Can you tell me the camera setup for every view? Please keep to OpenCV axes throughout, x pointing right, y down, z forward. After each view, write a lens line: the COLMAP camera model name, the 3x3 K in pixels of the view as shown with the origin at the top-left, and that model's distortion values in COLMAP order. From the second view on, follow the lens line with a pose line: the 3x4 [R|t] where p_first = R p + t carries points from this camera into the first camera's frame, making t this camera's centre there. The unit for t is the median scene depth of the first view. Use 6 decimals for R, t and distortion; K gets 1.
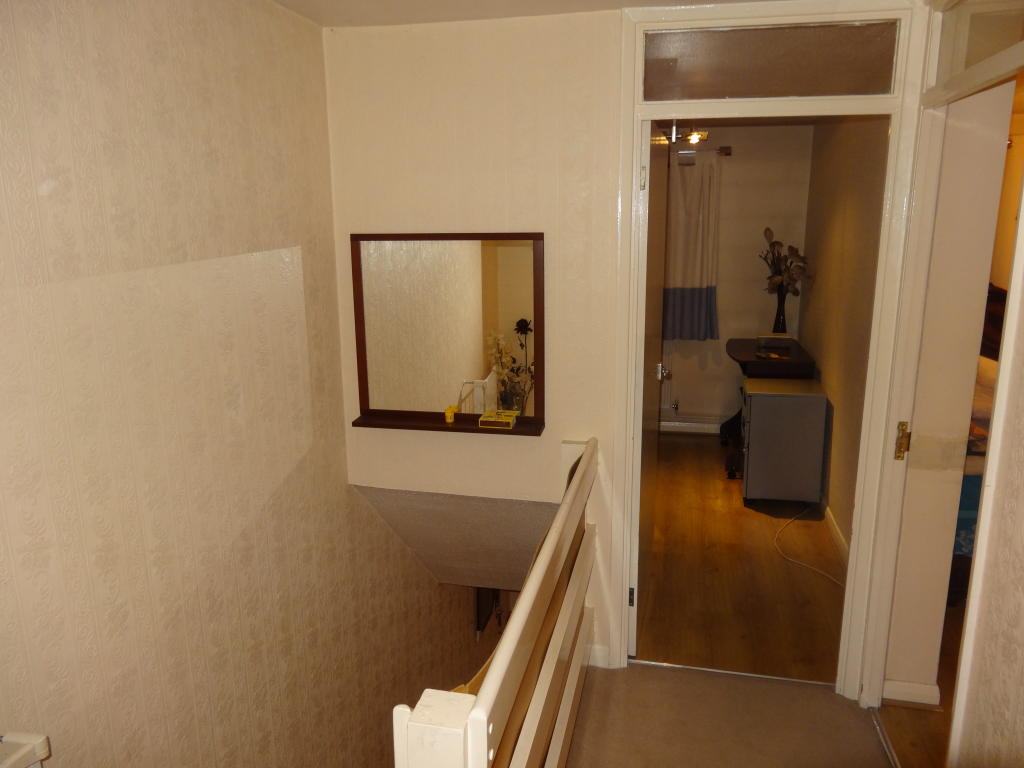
lens RADIAL K [[756.9, 0, 512.0], [0, 756.9, 384.0], [0, 0, 1]] dist [0.007130, -0.006876]
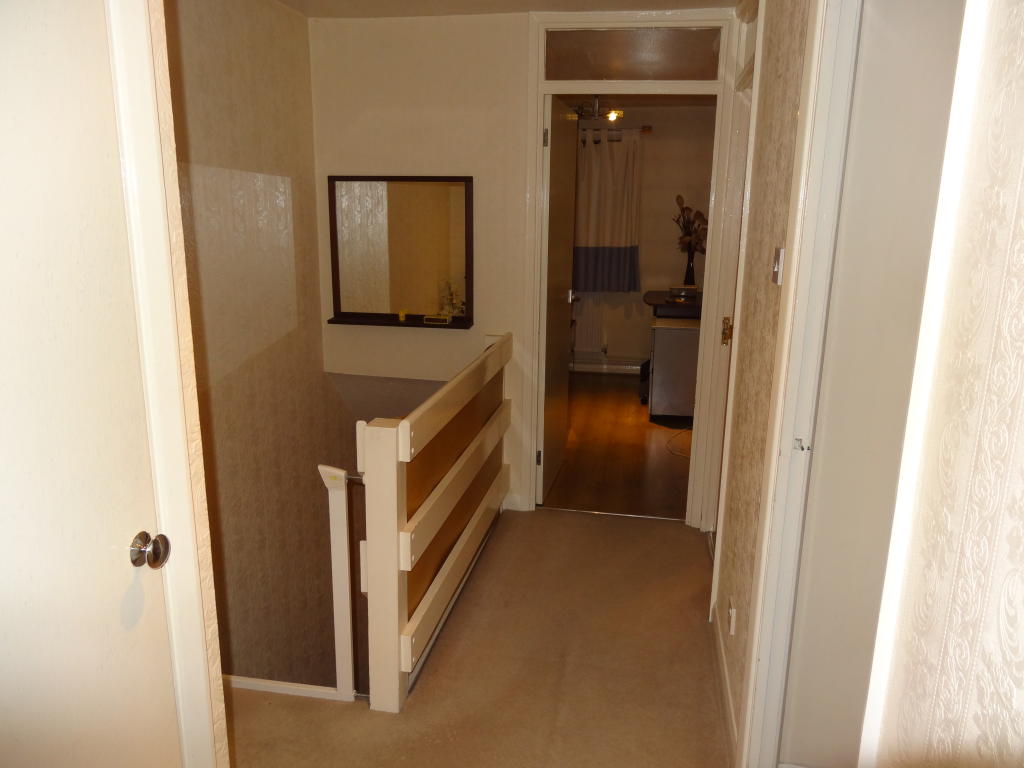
lens RADIAL K [[756.9, 0, 512.0], [0, 756.9, 384.0], [0, 0, 1]] dist [0.007130, -0.006876]
pose [[0.999043, 0.013399, 0.041636, 0.052736], [-0.014113, 0.999758, 0.016902, 0.127087], [-0.041399, -0.017473, 0.998990, -0.312304]]
